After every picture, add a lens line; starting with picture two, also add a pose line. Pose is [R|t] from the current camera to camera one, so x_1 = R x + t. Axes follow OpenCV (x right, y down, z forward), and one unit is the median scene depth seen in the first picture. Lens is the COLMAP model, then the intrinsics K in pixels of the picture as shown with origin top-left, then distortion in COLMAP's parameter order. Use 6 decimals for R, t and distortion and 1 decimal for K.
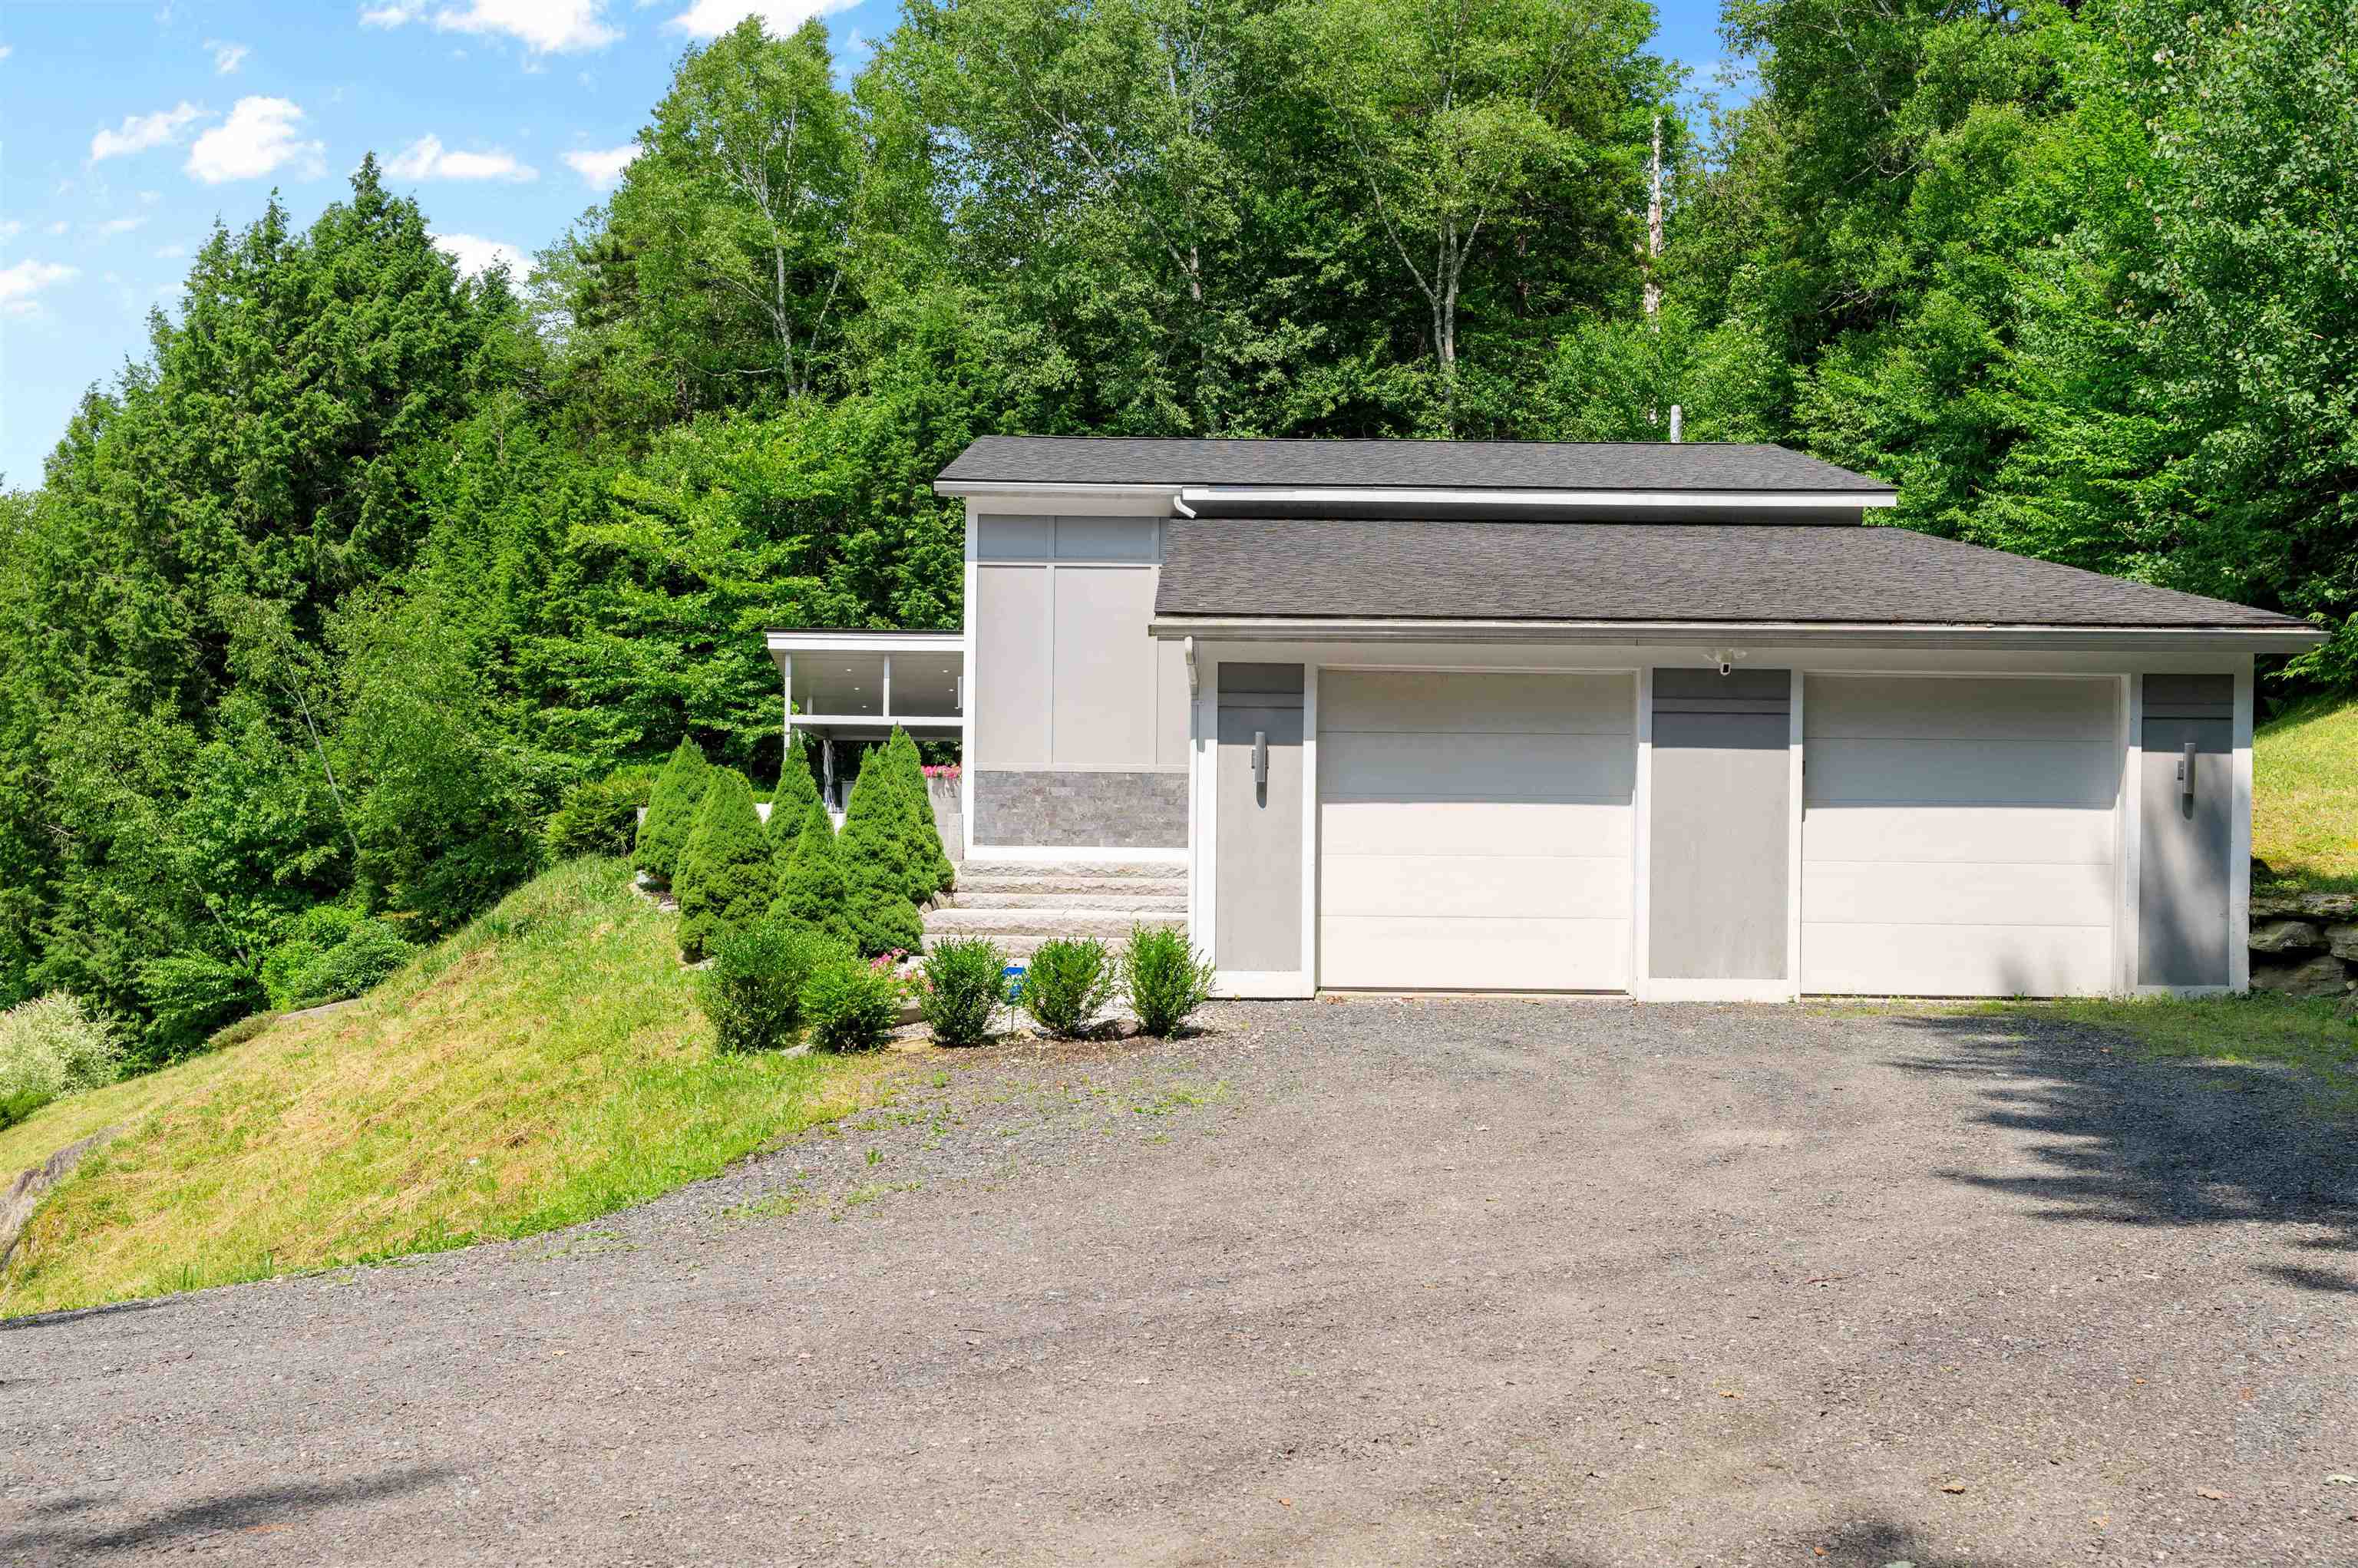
lens RADIAL K [[2488.8, 0, 1190.1], [0, 2488.8, 790.4], [0, 0, 1]] dist [0.195240, 0.000000]
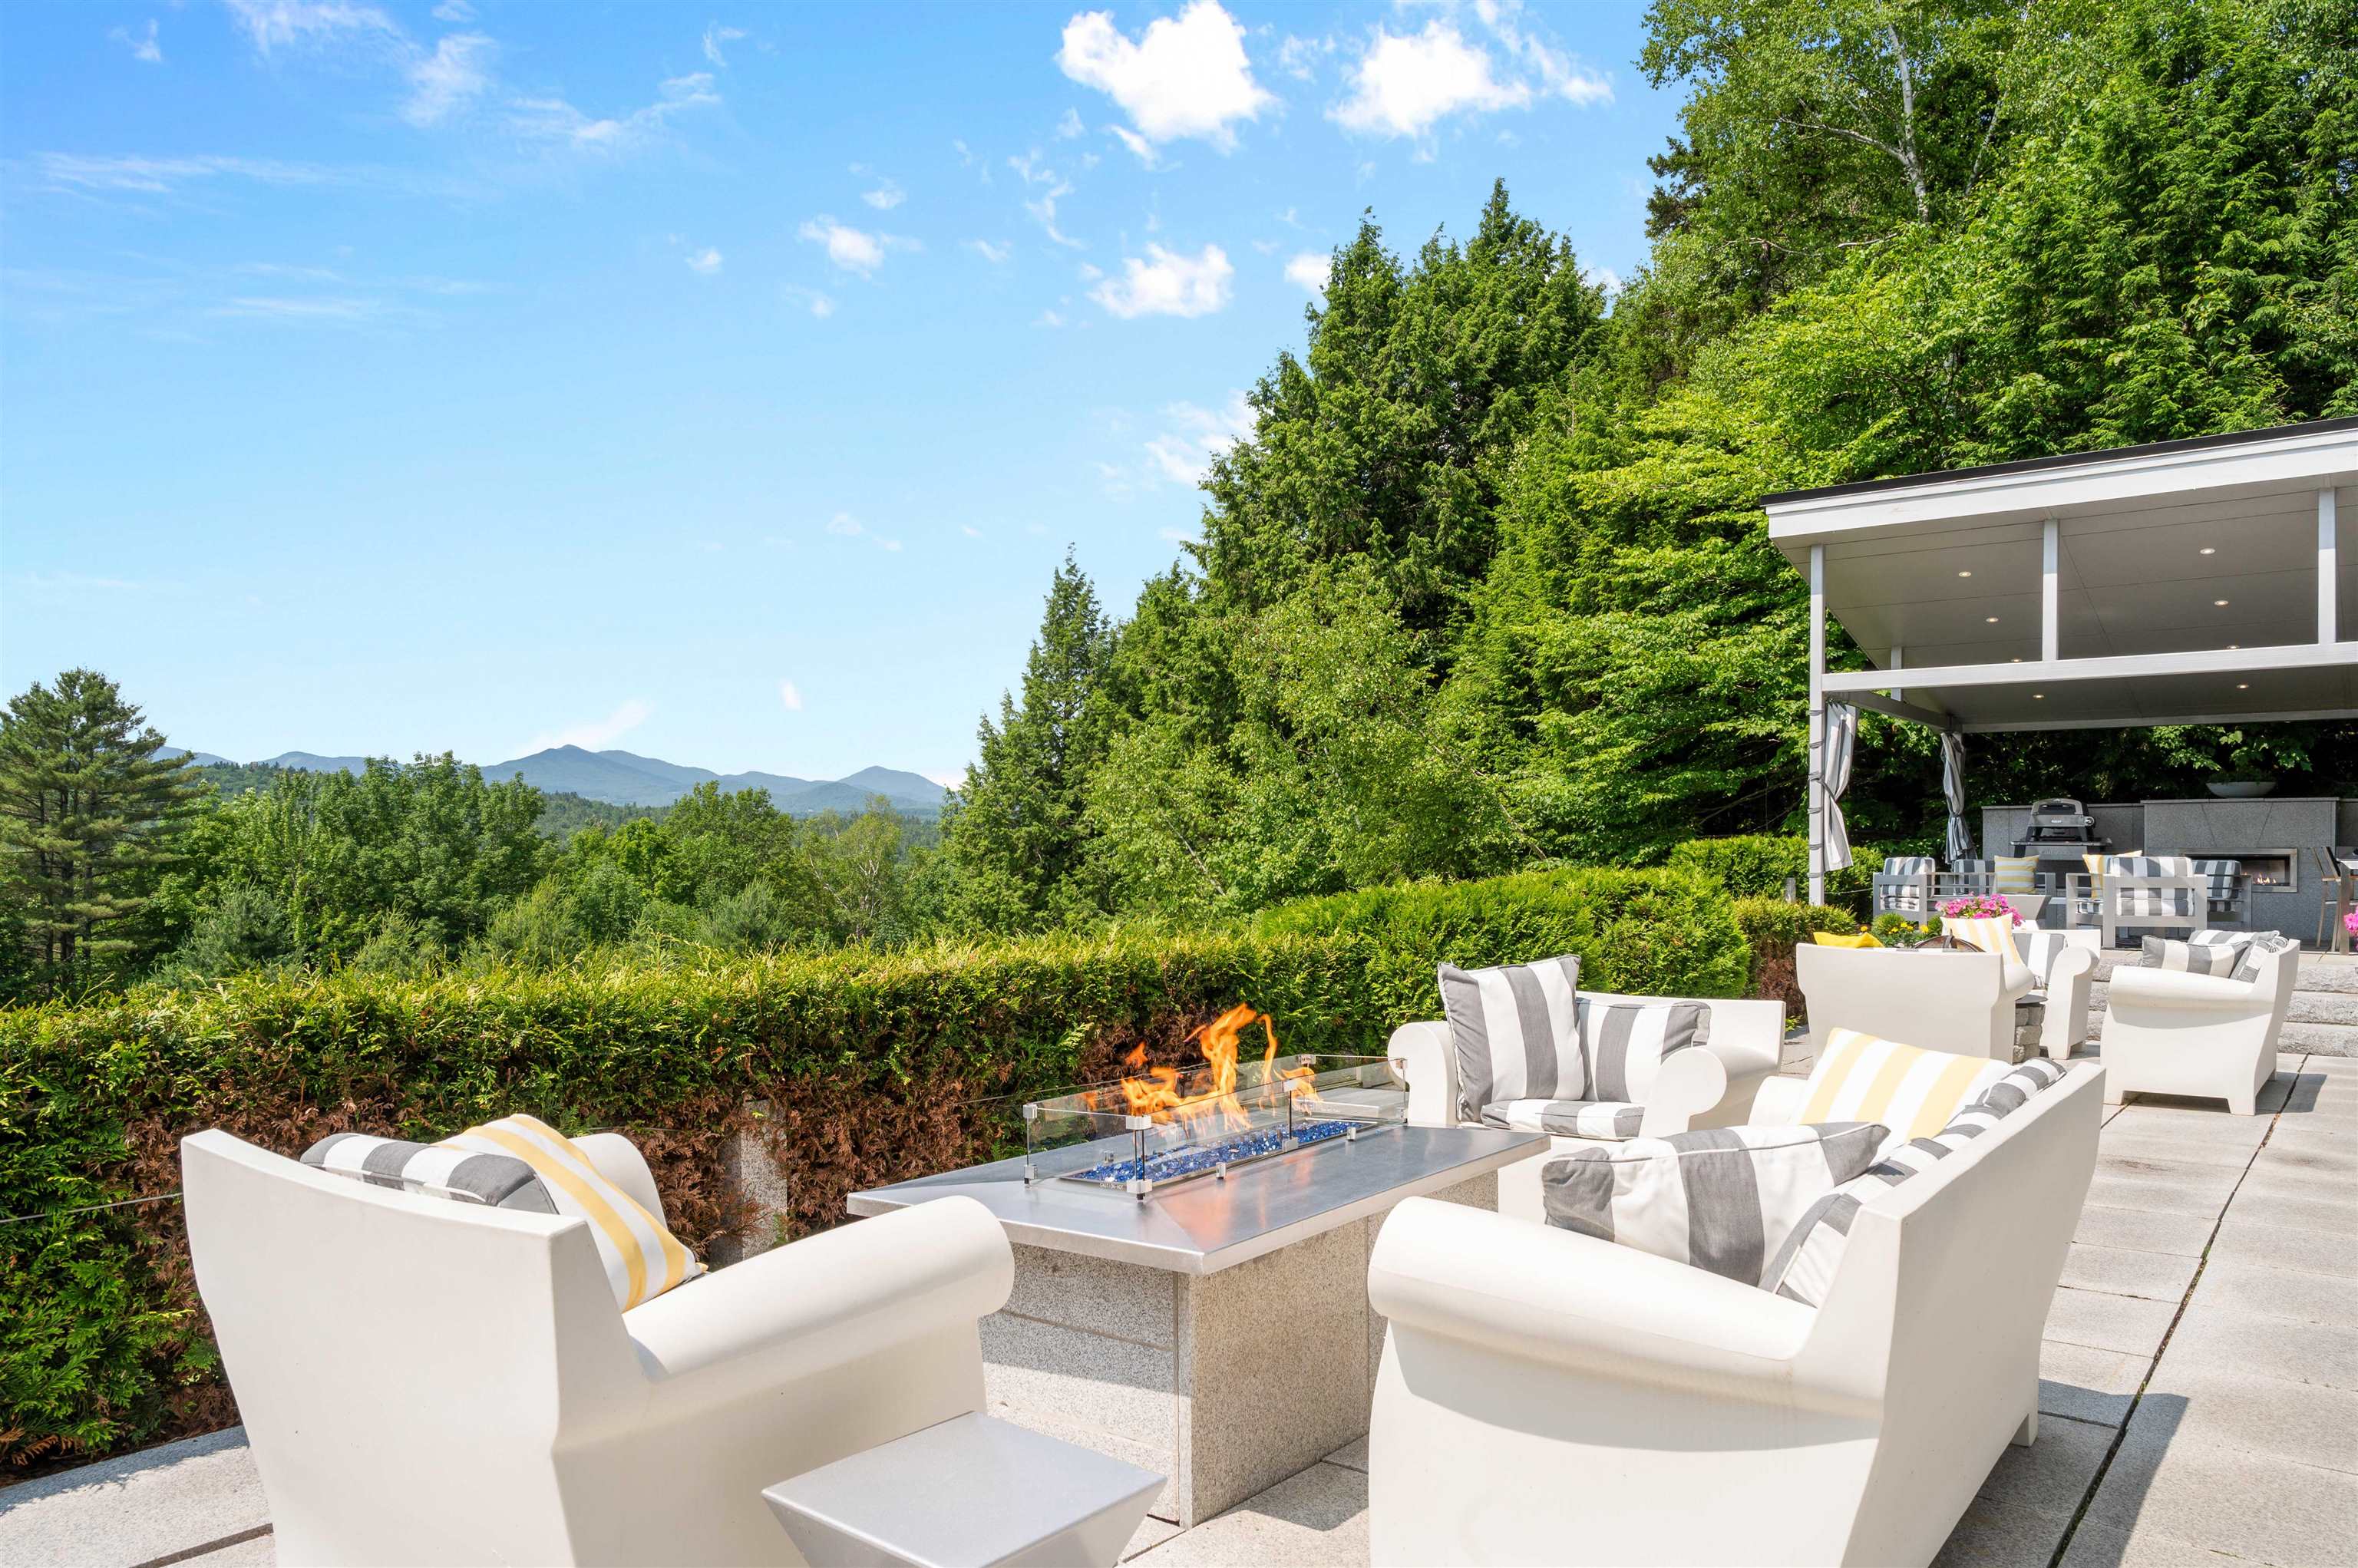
lens RADIAL K [[1602.6, 0, 1174.7], [0, 1602.6, 804.9], [0, 0, 1]] dist [-0.009989, 0.008202]
pose [[0.793136, -0.019808, -0.608722, -0.055525], [0.017123, 0.999801, -0.010224, -0.004139], [0.608804, -0.002315, 0.793317, 0.514524]]
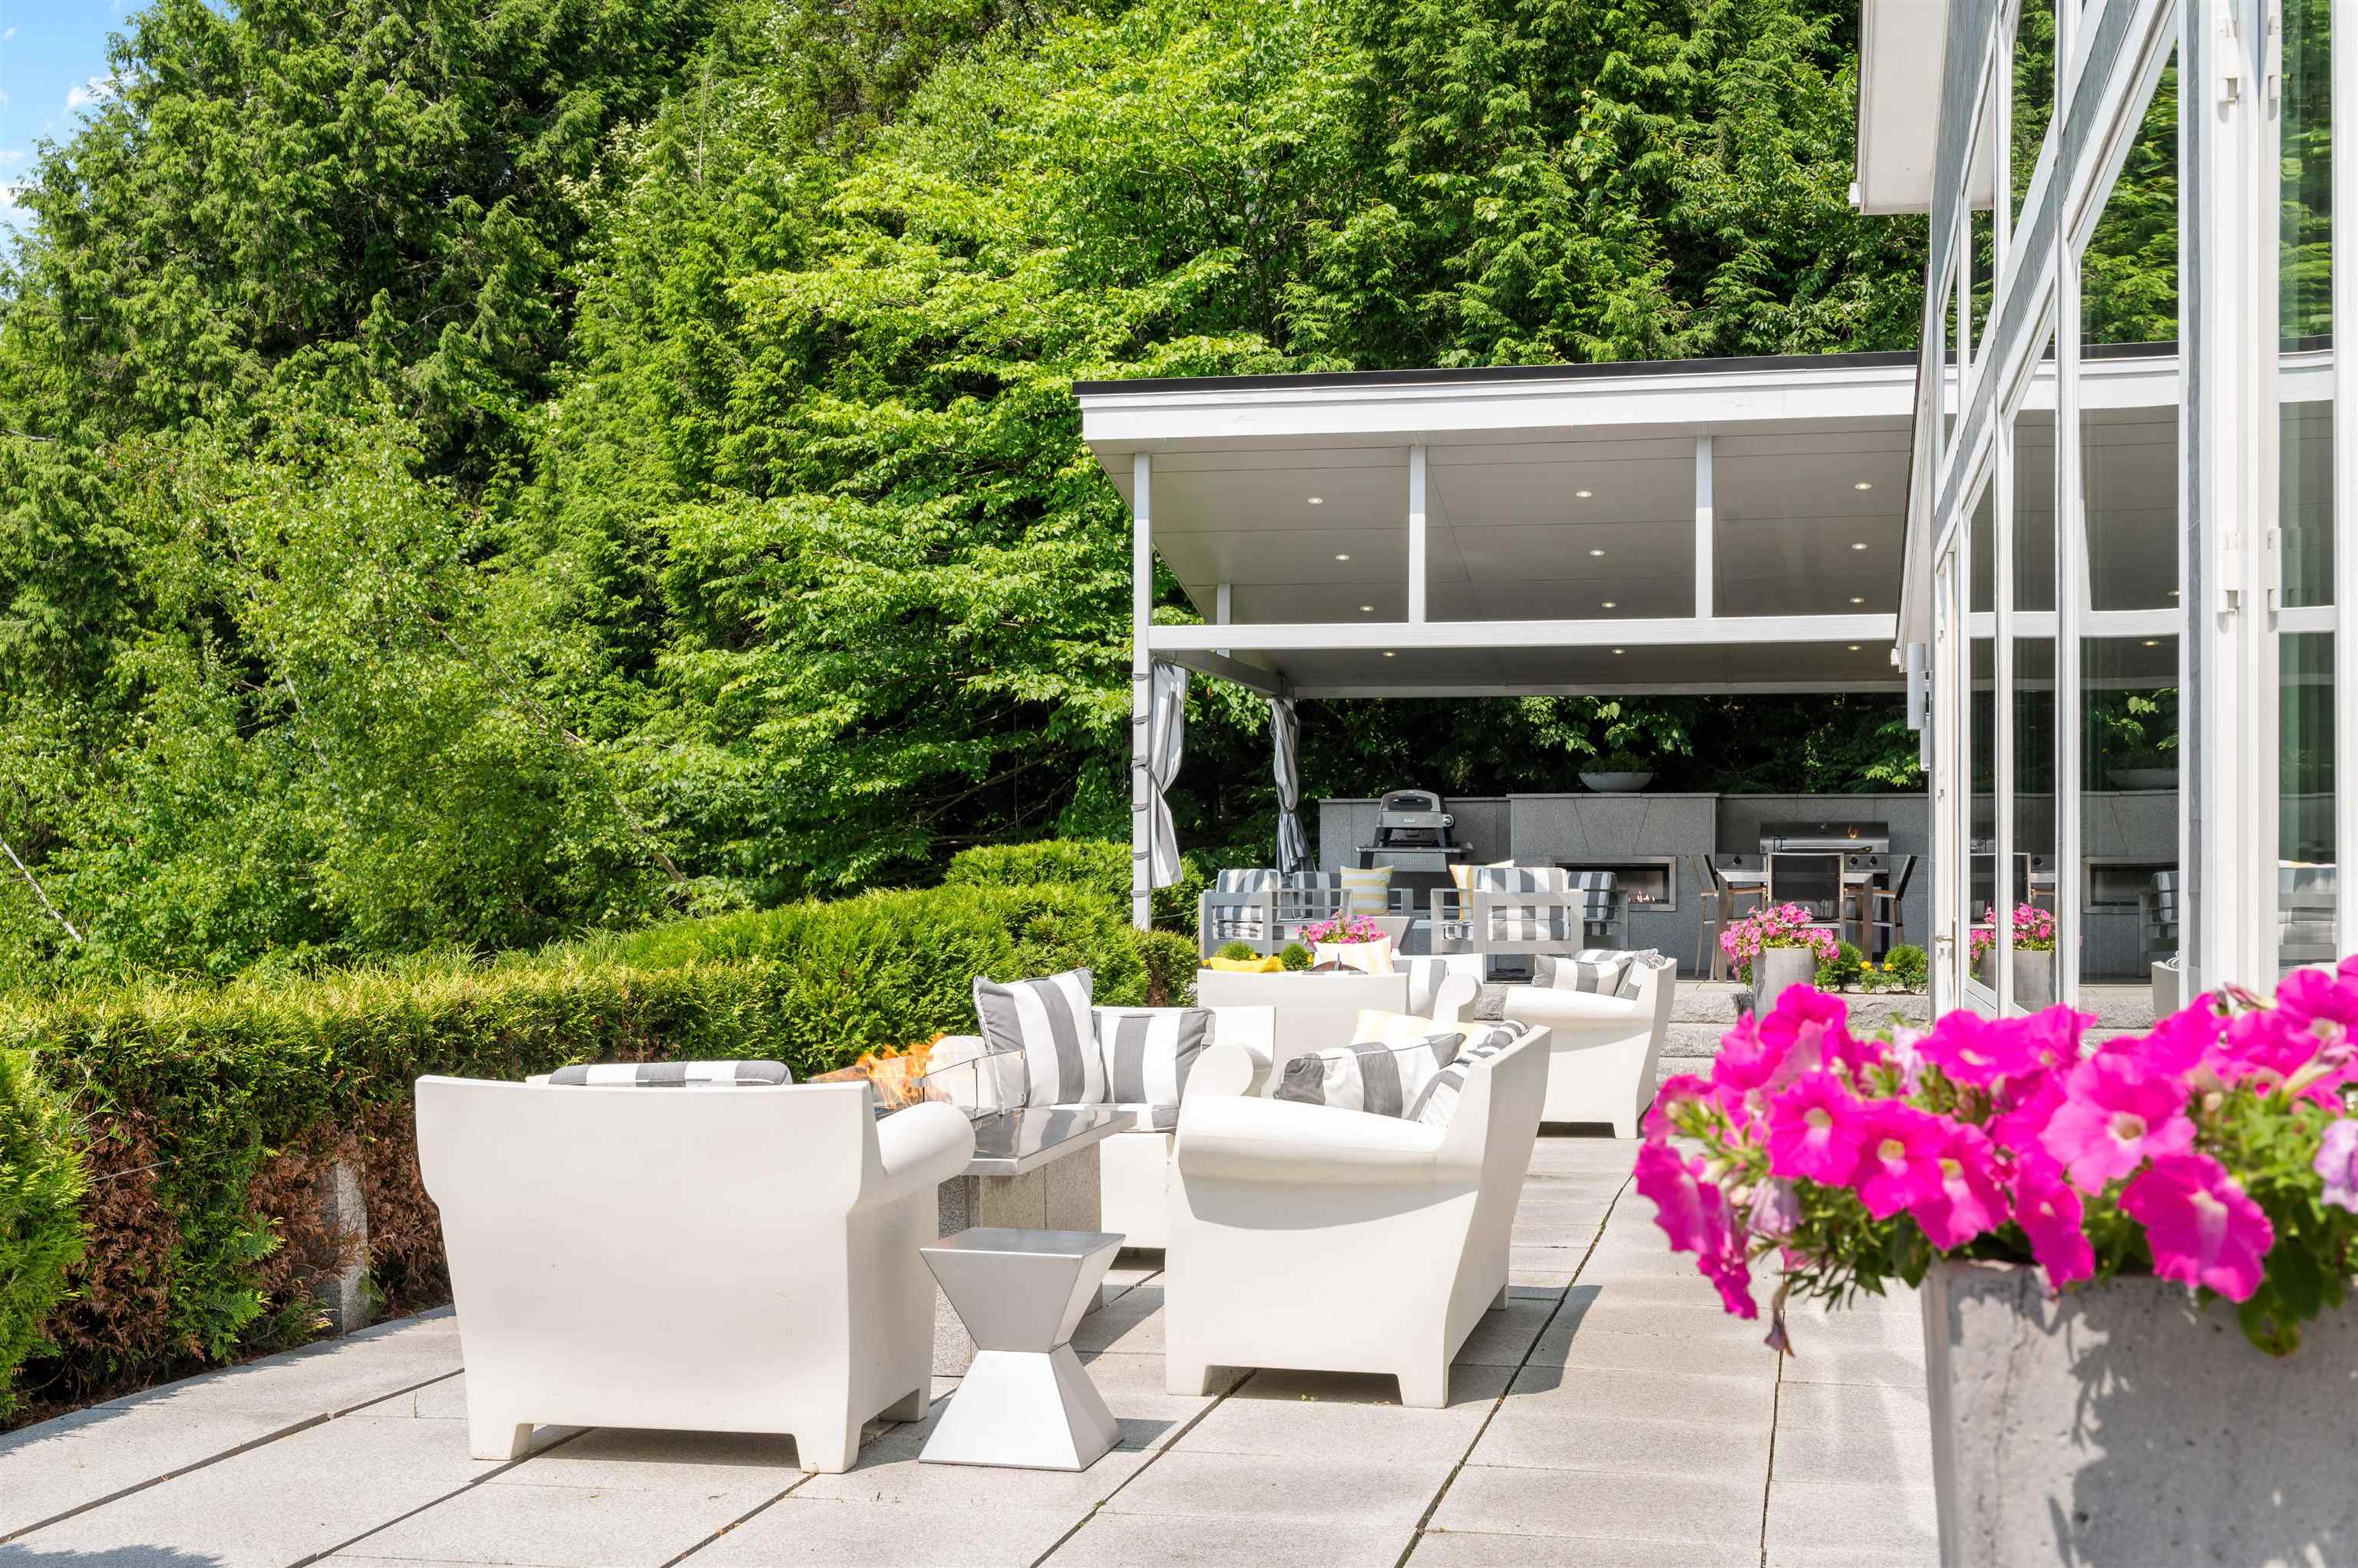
lens RADIAL K [[2889.5, 0, 1183.5], [0, 2889.5, 792.6], [0, 0, 1]] dist [0.059318, 0.000000]
pose [[0.977622, -0.011029, -0.210079, -0.052748], [0.011607, 0.999931, 0.001517, -0.006023], [0.210048, -0.003921, 0.977683, 0.454399]]
